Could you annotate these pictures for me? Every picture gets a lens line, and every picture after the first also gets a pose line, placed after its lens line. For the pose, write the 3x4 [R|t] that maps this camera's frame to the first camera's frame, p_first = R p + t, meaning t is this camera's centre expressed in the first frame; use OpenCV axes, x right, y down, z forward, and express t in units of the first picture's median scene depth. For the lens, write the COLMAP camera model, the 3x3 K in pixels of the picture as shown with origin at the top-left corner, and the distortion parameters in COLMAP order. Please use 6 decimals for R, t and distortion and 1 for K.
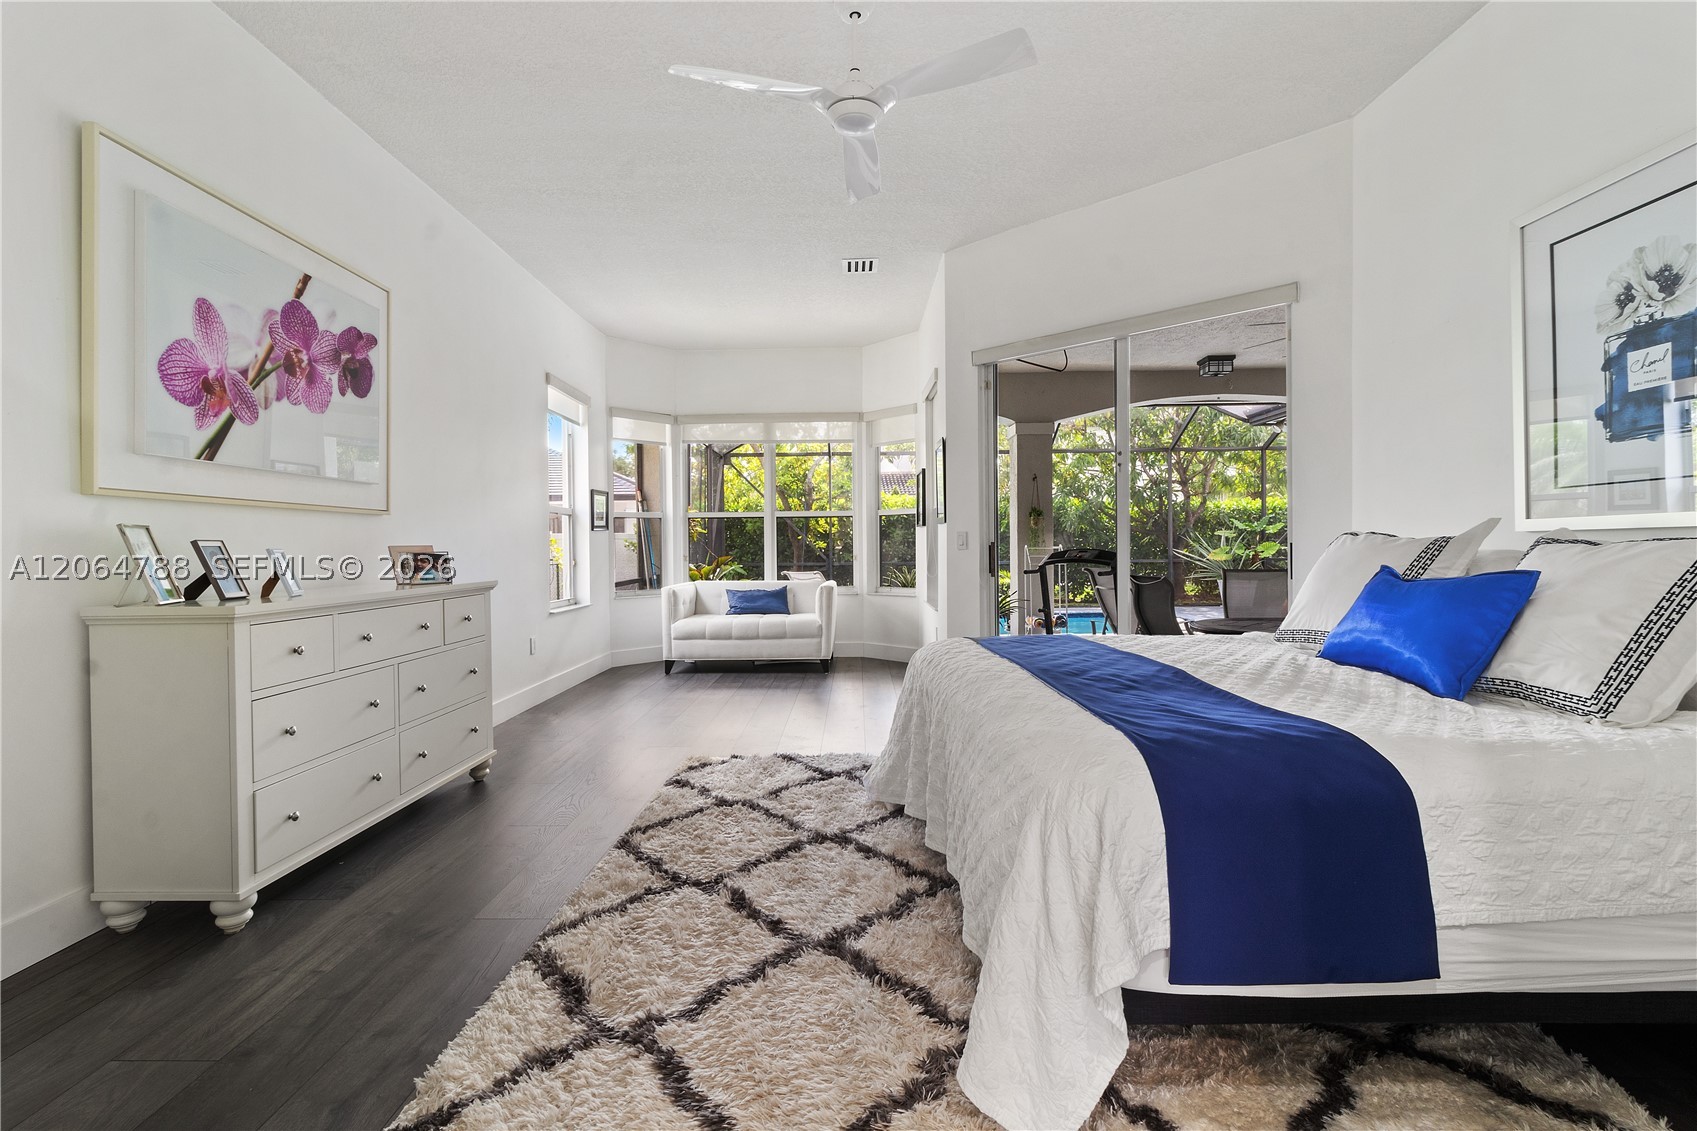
lens RADIAL K [[781.7, 0, 838.4], [0, 781.7, 555.2], [0, 0, 1]] dist [0.003577, -0.000354]
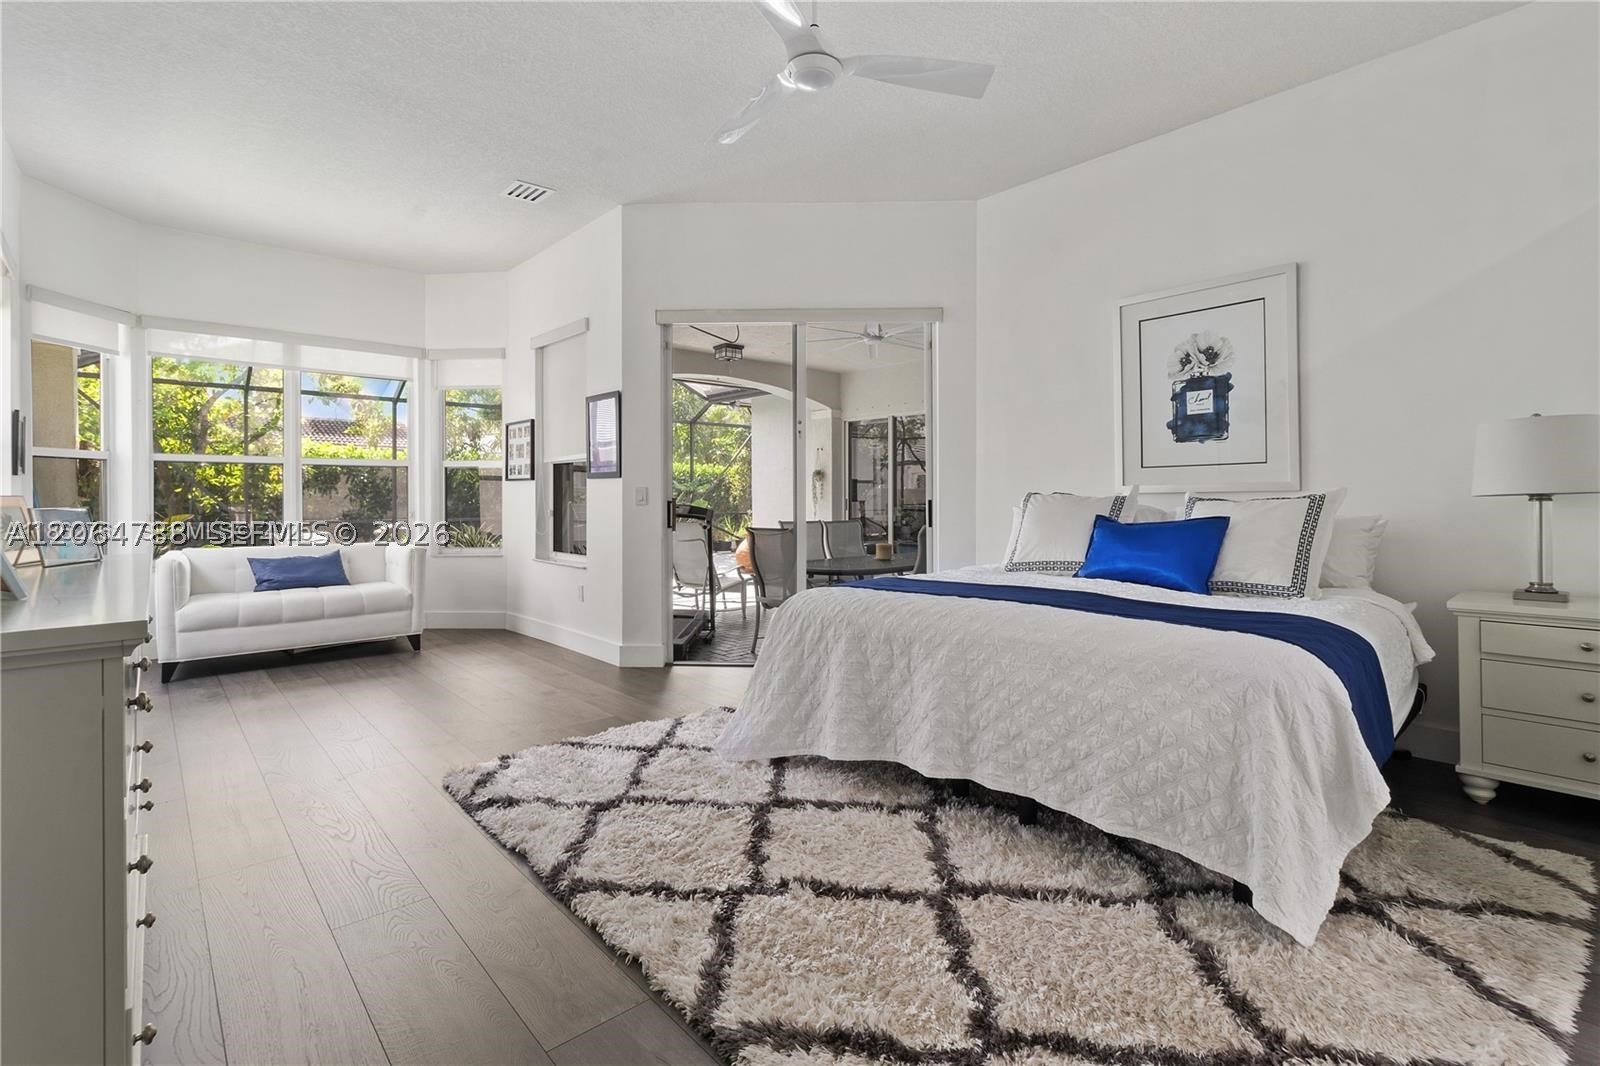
lens RADIAL K [[737.0, 0, 787.3], [0, 737.0, 501.1], [0, 0, 1]] dist [0.003577, -0.000354]
pose [[0.733461, 0.004649, 0.679715, -0.588902], [0.005109, 0.999911, -0.012352, 0.000724], [-0.679712, 0.012532, 0.733372, 0.308237]]
